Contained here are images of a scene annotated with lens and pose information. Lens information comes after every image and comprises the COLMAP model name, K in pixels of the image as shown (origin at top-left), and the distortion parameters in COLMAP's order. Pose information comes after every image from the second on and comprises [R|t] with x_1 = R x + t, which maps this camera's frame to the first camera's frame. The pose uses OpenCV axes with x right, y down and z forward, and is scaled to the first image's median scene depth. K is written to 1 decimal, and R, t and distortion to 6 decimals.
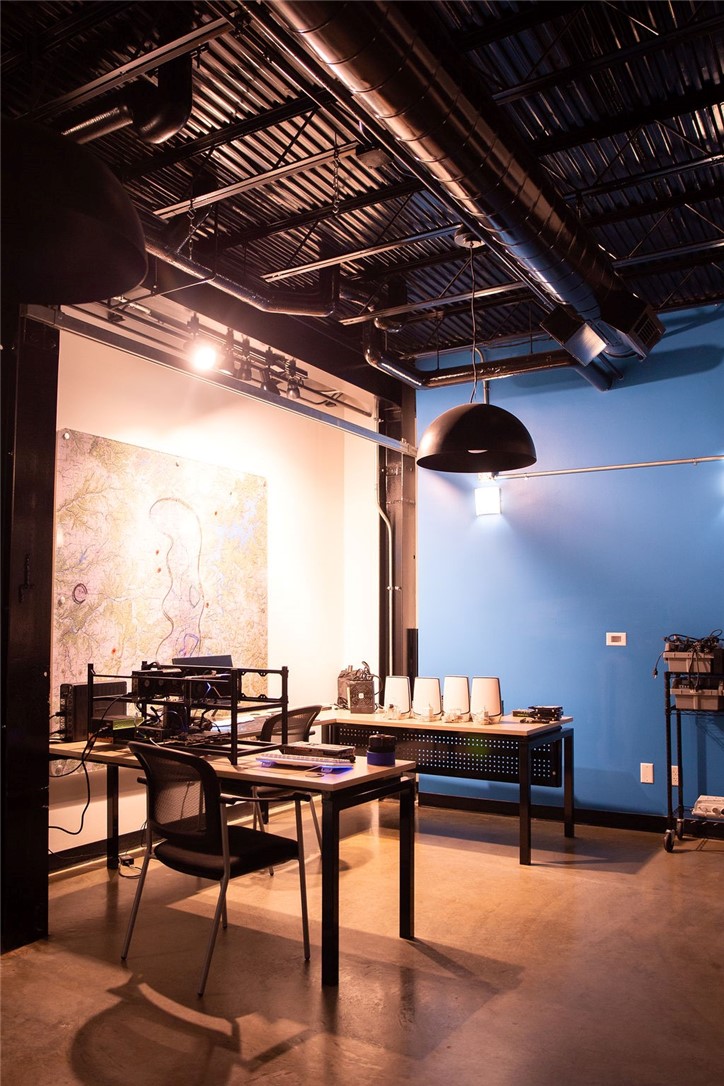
lens RADIAL K [[834.3, 0, 318.3], [0, 834.3, 575.4], [0, 0, 1]] dist [-0.085554, 0.001911]
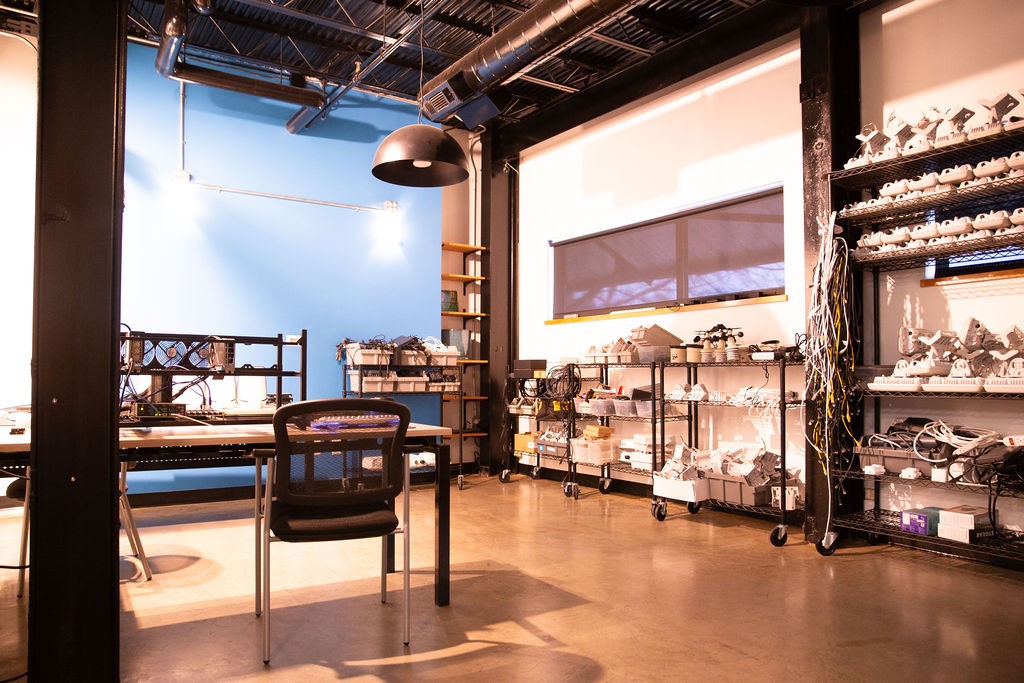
lens RADIAL K [[731.5, 0, 508.6], [0, 731.5, 350.3], [0, 0, 1]] dist [-0.132639, 0.095063]
pose [[0.387021, 0.036053, 0.921366, -0.568462], [-0.068330, 0.997609, -0.010334, 0.094180], [-0.919535, -0.058958, 0.388560, 0.344569]]
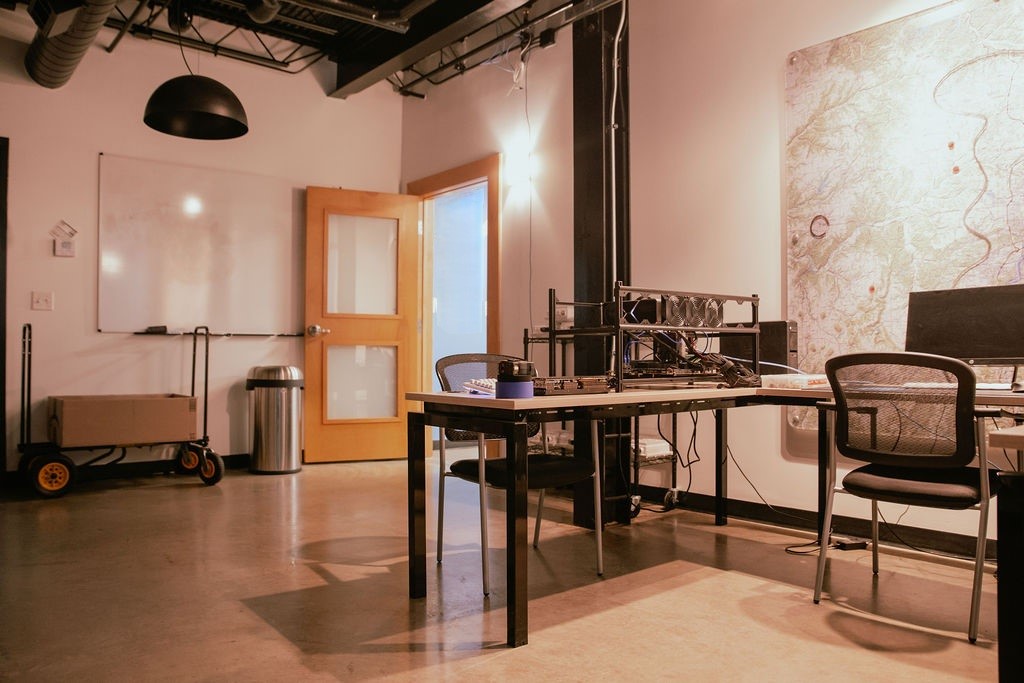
lens RADIAL K [[731.5, 0, 508.6], [0, 731.5, 350.3], [0, 0, 1]] dist [-0.132639, 0.095063]
pose [[-0.278562, -0.001718, -0.960417, 0.524492], [0.068017, 0.997452, -0.021512, 0.144628], [0.958007, -0.071317, -0.277736, 0.871512]]
